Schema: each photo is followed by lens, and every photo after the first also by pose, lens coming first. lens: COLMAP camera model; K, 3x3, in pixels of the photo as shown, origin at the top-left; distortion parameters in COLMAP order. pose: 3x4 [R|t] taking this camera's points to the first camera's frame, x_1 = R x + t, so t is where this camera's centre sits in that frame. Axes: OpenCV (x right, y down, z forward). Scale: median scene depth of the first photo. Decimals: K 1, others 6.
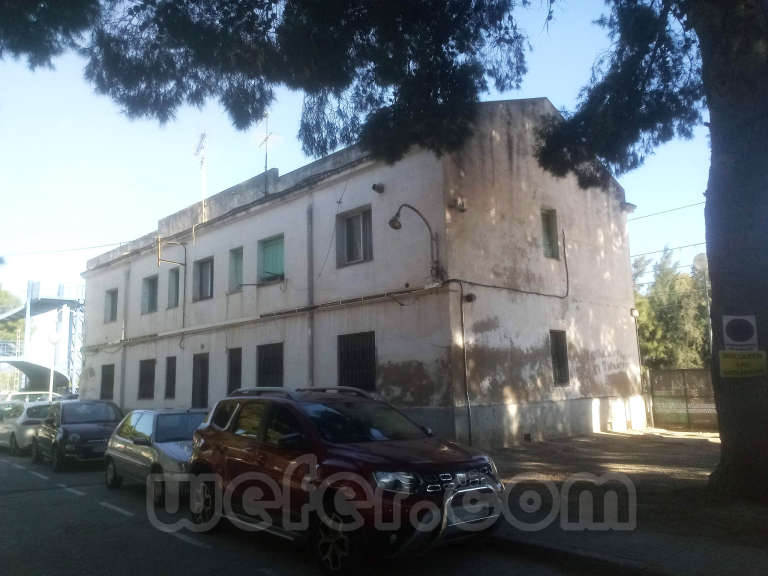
lens RADIAL K [[612.0, 0, 394.9], [0, 612.0, 284.9], [0, 0, 1]] dist [0.070439, -0.084352]
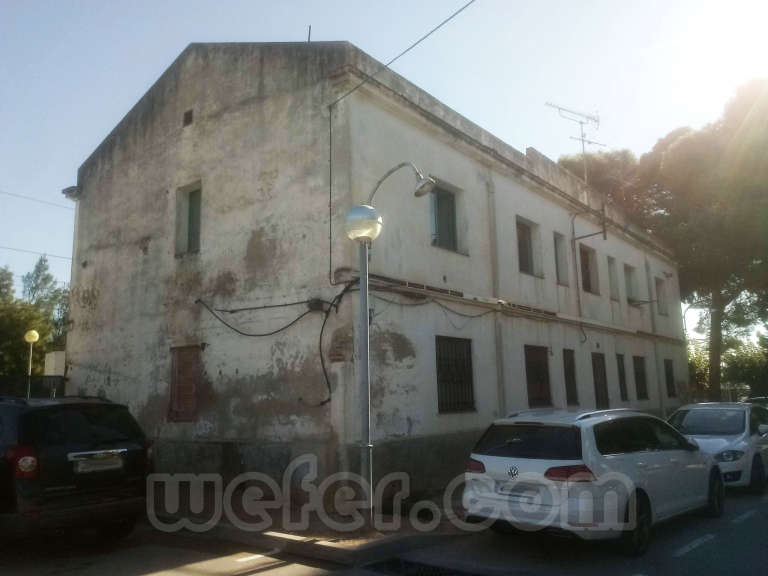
lens RADIAL K [[612.0, 0, 394.9], [0, 612.0, 284.9], [0, 0, 1]] dist [0.070439, -0.084352]
pose [[-0.145690, 0.183118, 0.972236, -1.047859], [-0.151008, 0.967090, -0.204778, 0.219757], [-0.977738, -0.176650, -0.113243, 1.262611]]
